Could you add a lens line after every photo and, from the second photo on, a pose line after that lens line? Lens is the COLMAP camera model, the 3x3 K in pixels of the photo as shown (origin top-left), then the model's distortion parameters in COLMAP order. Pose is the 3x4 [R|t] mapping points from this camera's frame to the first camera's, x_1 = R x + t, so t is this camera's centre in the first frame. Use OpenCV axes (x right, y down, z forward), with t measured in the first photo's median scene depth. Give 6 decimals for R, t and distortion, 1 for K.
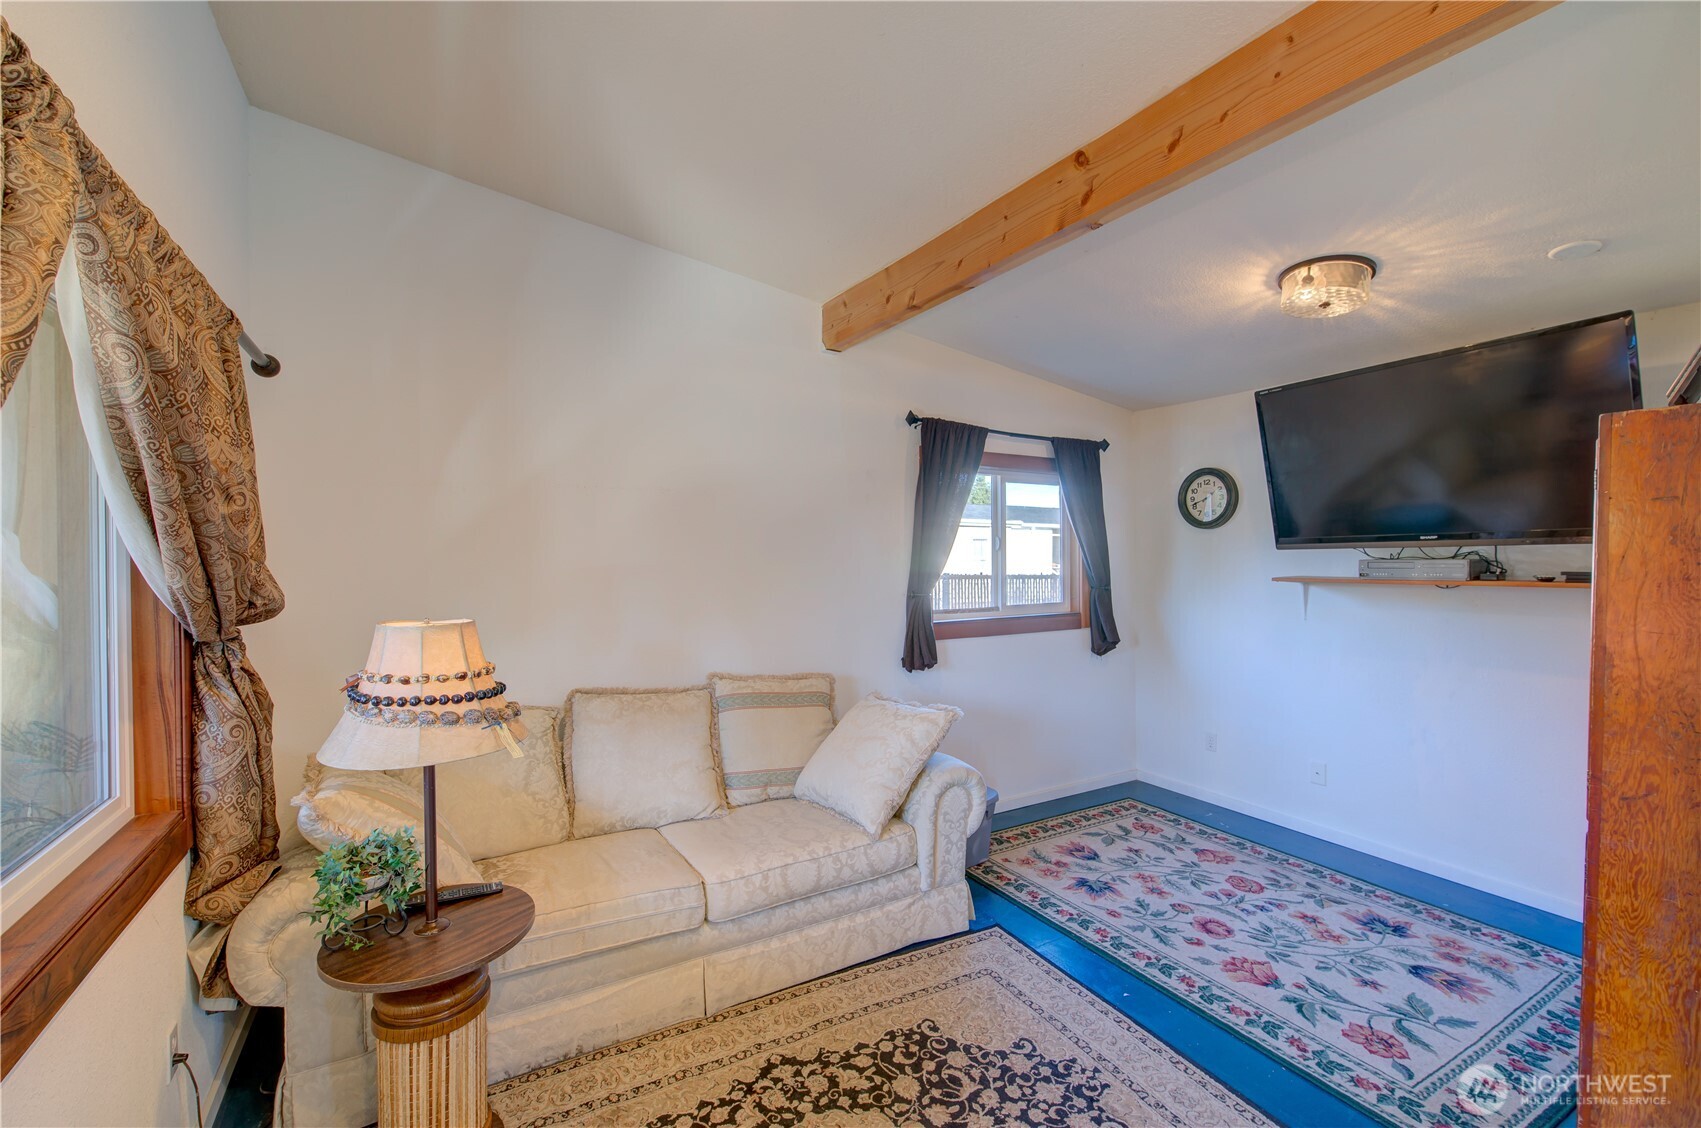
lens RADIAL K [[720.8, 0, 851.0], [0, 720.8, 565.2], [0, 0, 1]] dist [0.000210, 0.000181]
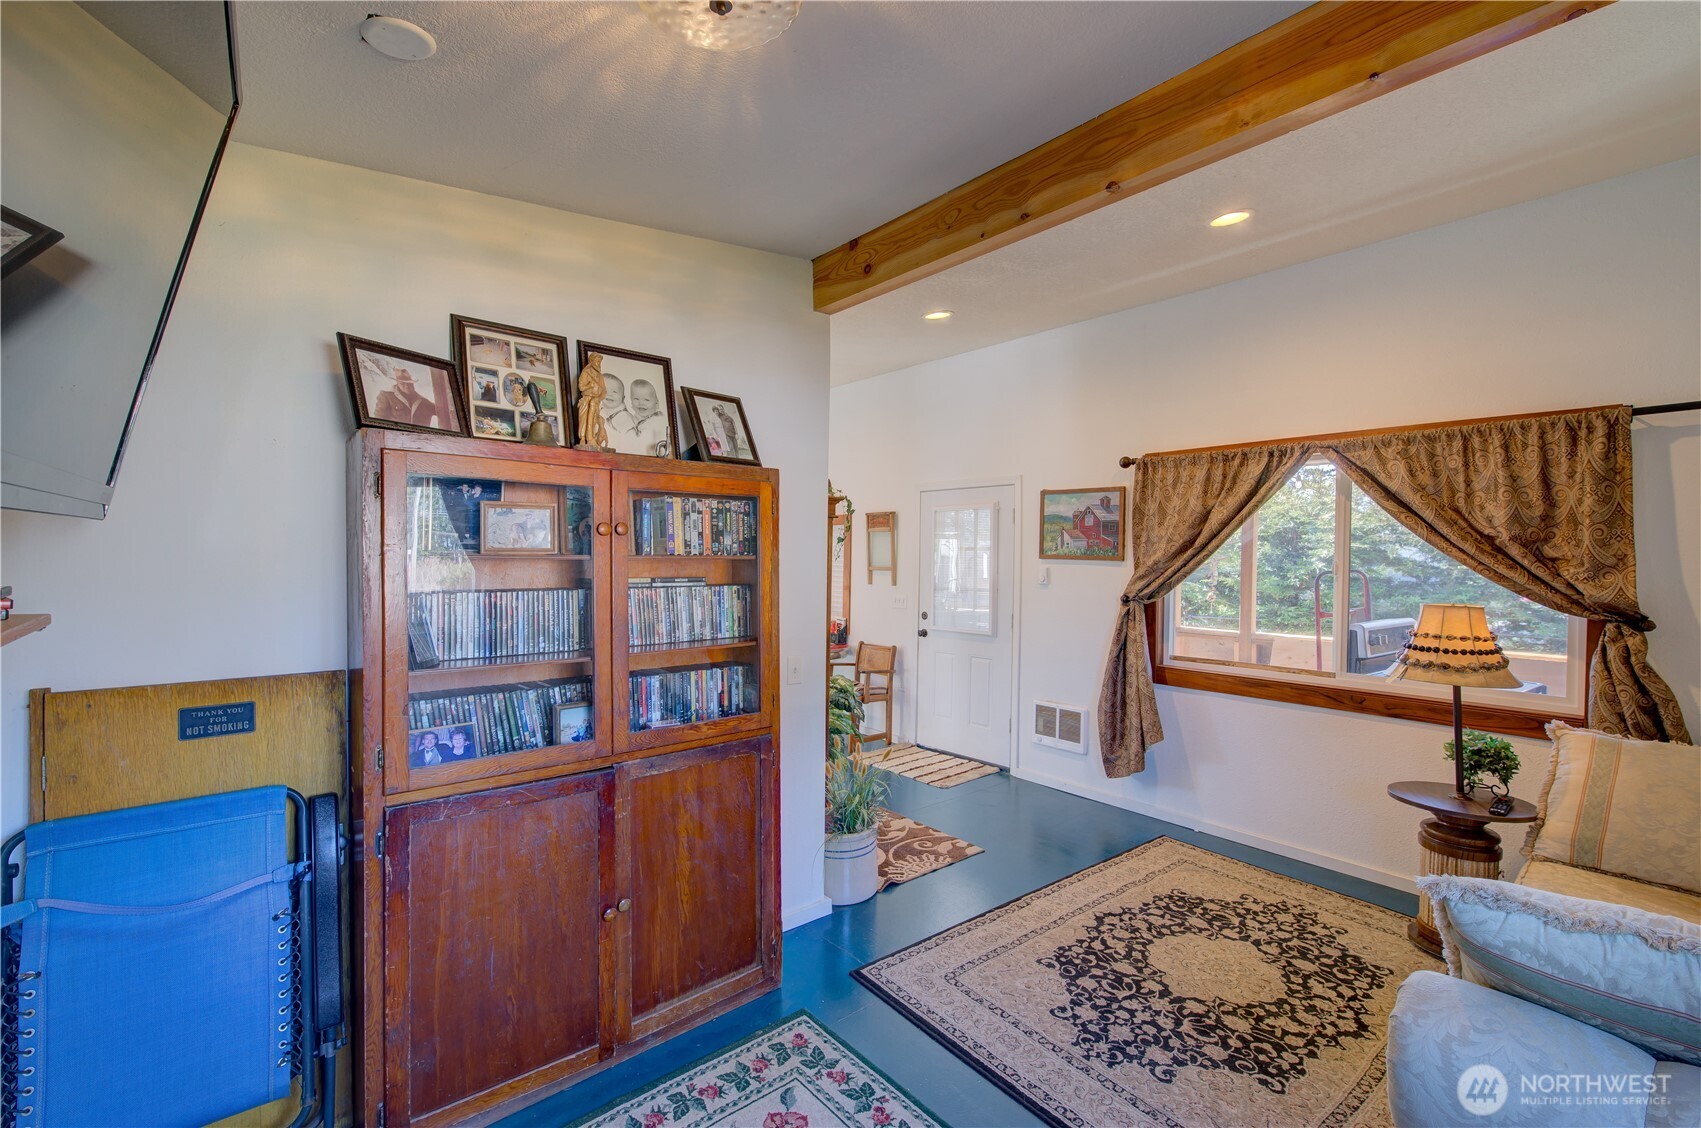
lens RADIAL K [[720.8, 0, 851.0], [0, 720.8, 565.2], [0, 0, 1]] dist [0.000210, 0.000181]
pose [[-0.984302, -0.008372, -0.176291, 0.917002], [-0.011659, 0.999777, 0.017621, -0.020120], [0.176104, 0.019400, -0.984180, 2.068910]]
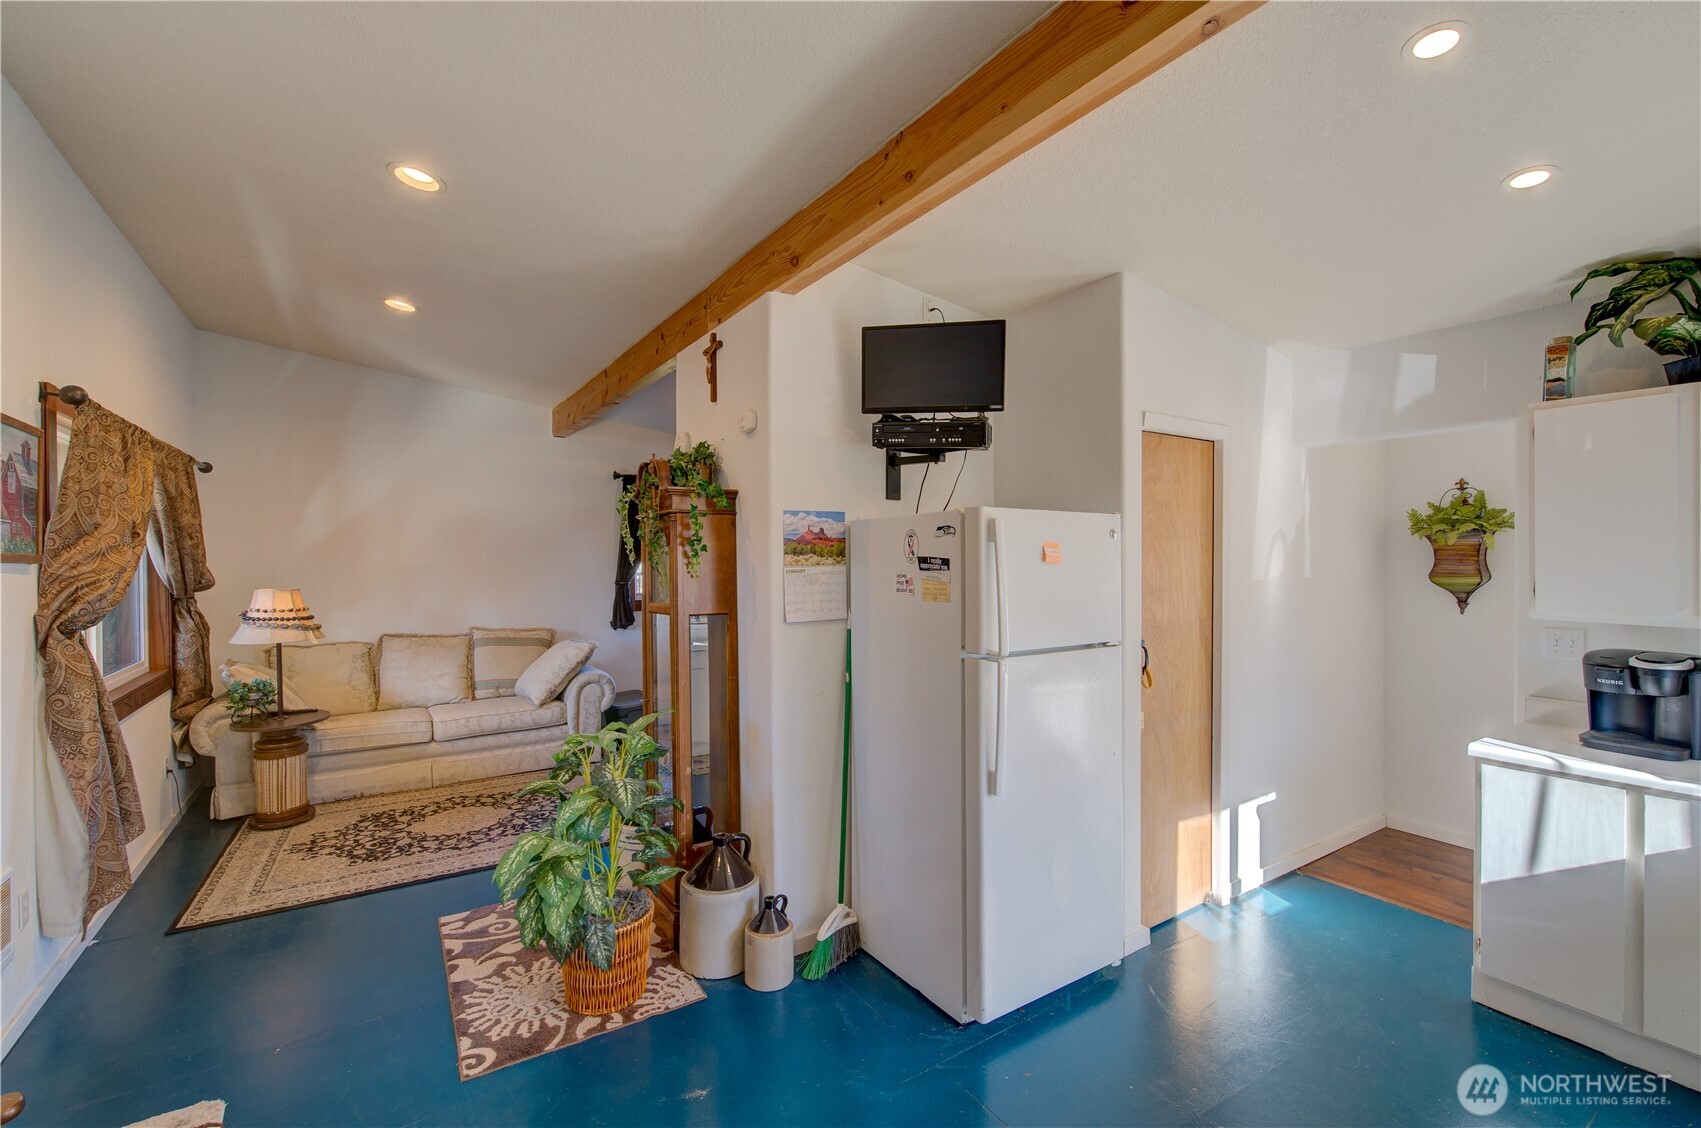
lens RADIAL K [[720.8, 0, 851.0], [0, 720.8, 565.2], [0, 0, 1]] dist [0.000210, 0.000181]
pose [[0.998541, -0.001644, 0.053968, 1.028040], [0.001637, 0.999999, 0.000184, 0.002959], [-0.053968, -0.000096, 0.998543, -1.295814]]
